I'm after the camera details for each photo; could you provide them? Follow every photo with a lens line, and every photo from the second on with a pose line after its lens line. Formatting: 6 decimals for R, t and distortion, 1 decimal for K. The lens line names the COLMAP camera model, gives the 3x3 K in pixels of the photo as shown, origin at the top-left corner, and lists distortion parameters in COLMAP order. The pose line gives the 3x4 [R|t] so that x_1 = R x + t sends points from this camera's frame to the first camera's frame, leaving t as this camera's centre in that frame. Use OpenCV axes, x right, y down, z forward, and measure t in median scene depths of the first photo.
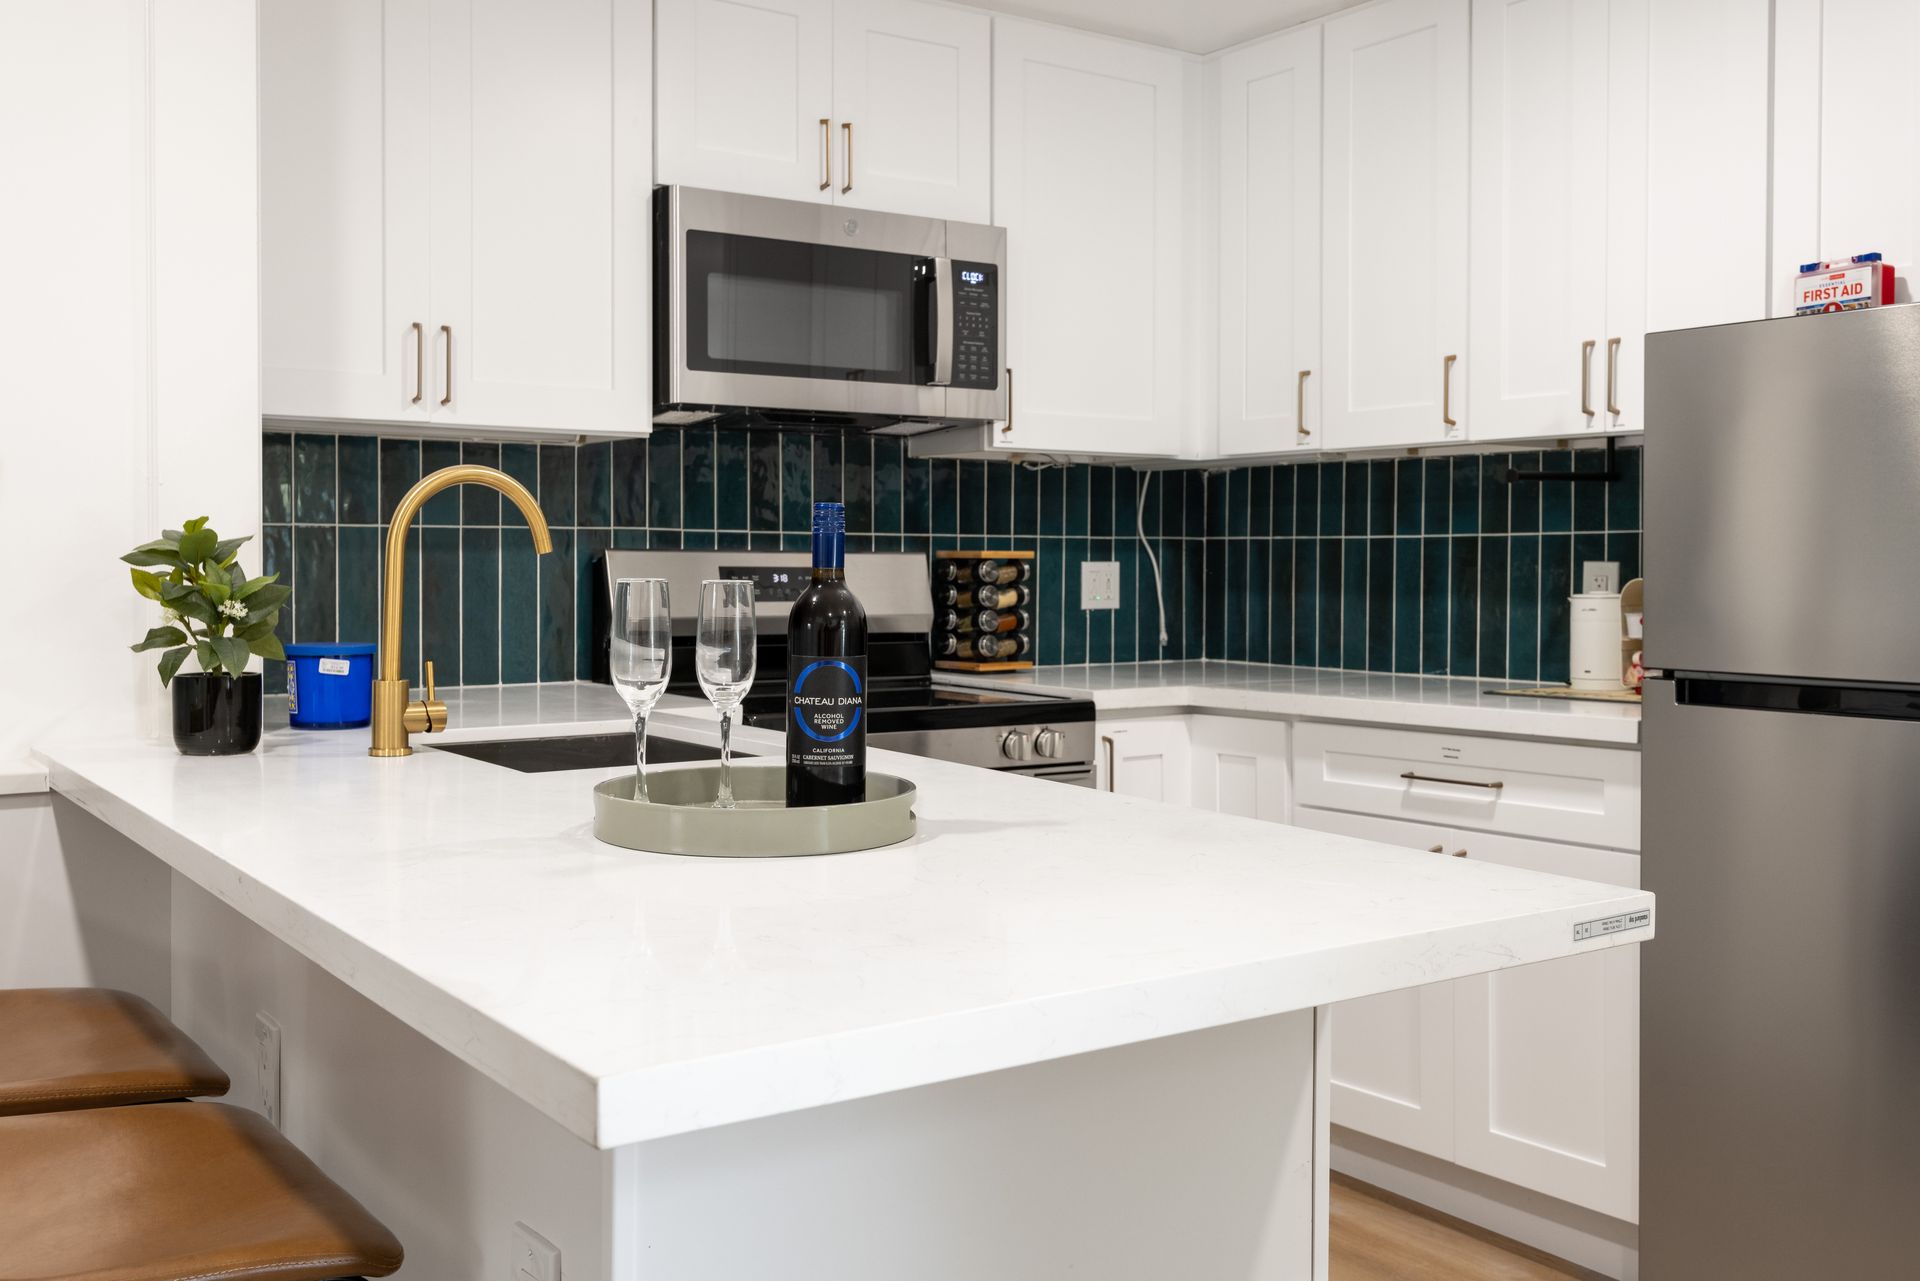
lens RADIAL K [[1816.0, 0, 968.8], [0, 1816.0, 588.3], [0, 0, 1]] dist [0.013502, 0.000000]
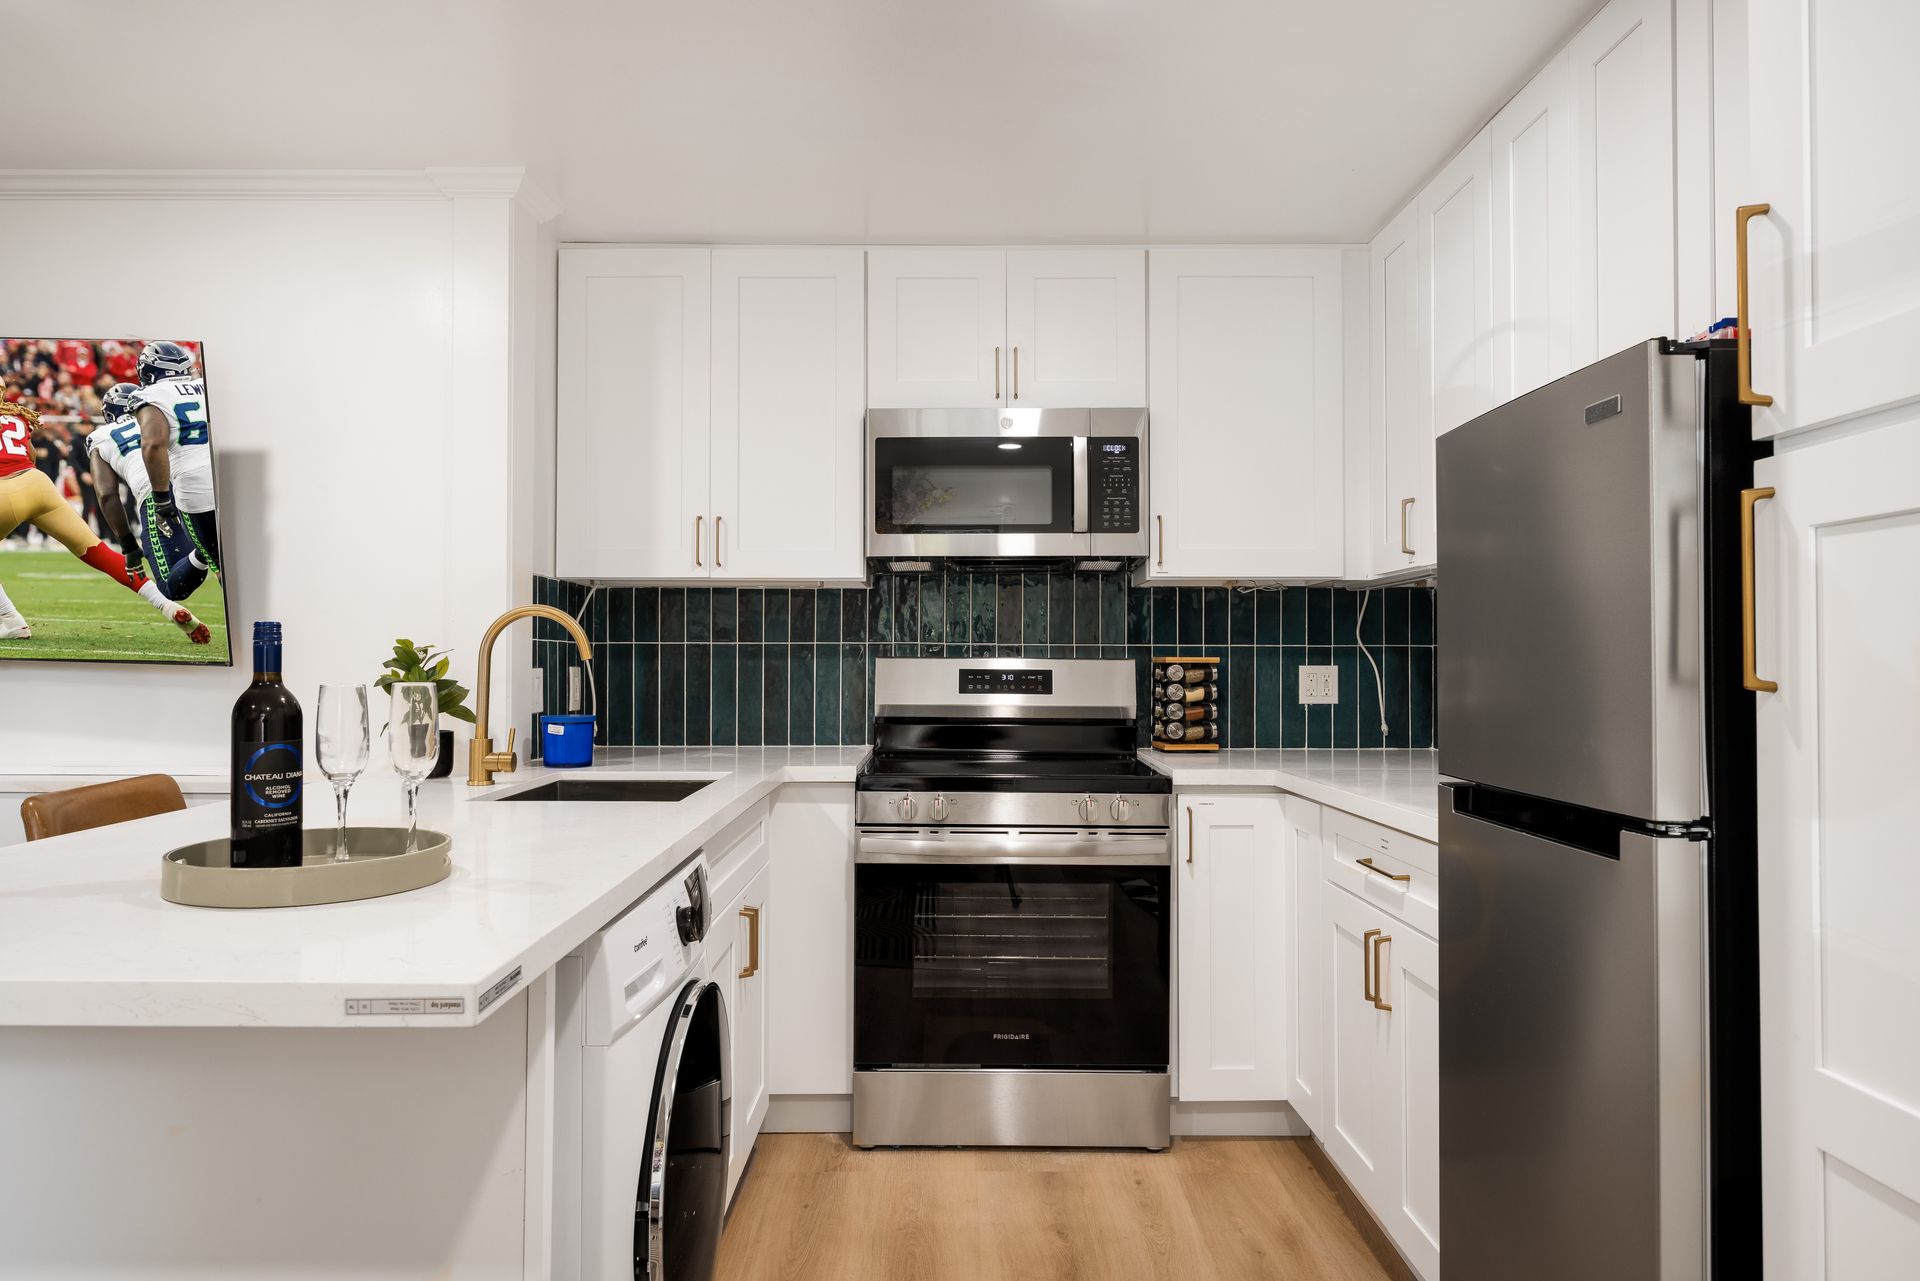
lens RADIAL K [[1171.5, 0, 959.2], [0, 1171.5, 637.2], [0, 0, 1]] dist [0.003349, 0.005355]
pose [[0.830068, -0.011320, -0.557547, 0.400295], [-0.010075, 0.999326, -0.035290, -0.004399], [0.557571, 0.034910, 0.829395, 0.253557]]
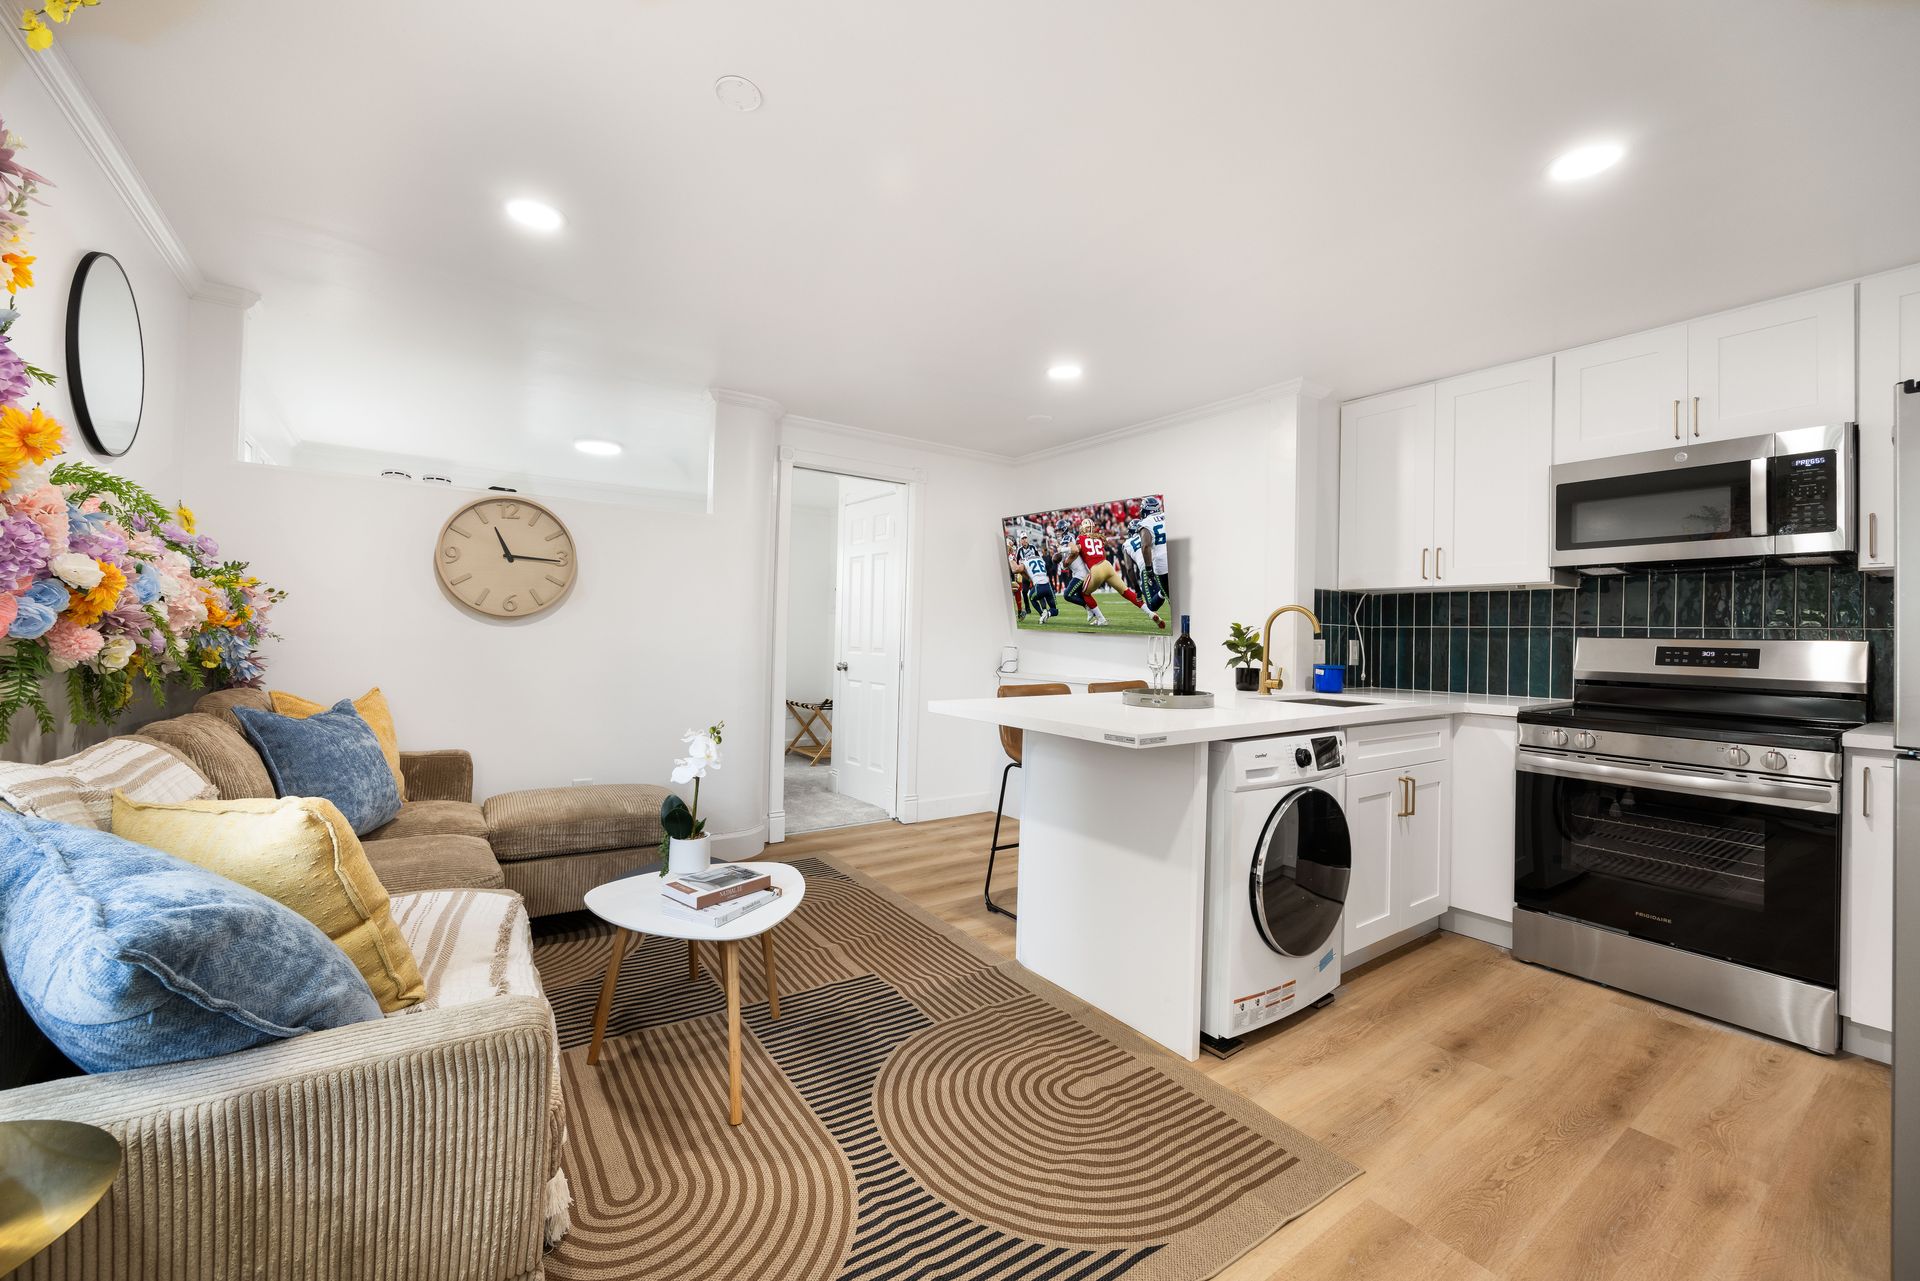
lens RADIAL K [[741.5, 0, 951.7], [0, 741.5, 626.8], [0, 0, 1]] dist [0.005015, -0.001591]
pose [[0.003592, -0.016940, -0.999850, 0.669226], [-0.036406, 0.999191, -0.017059, 0.007535], [0.999331, 0.036462, 0.002972, 0.288811]]
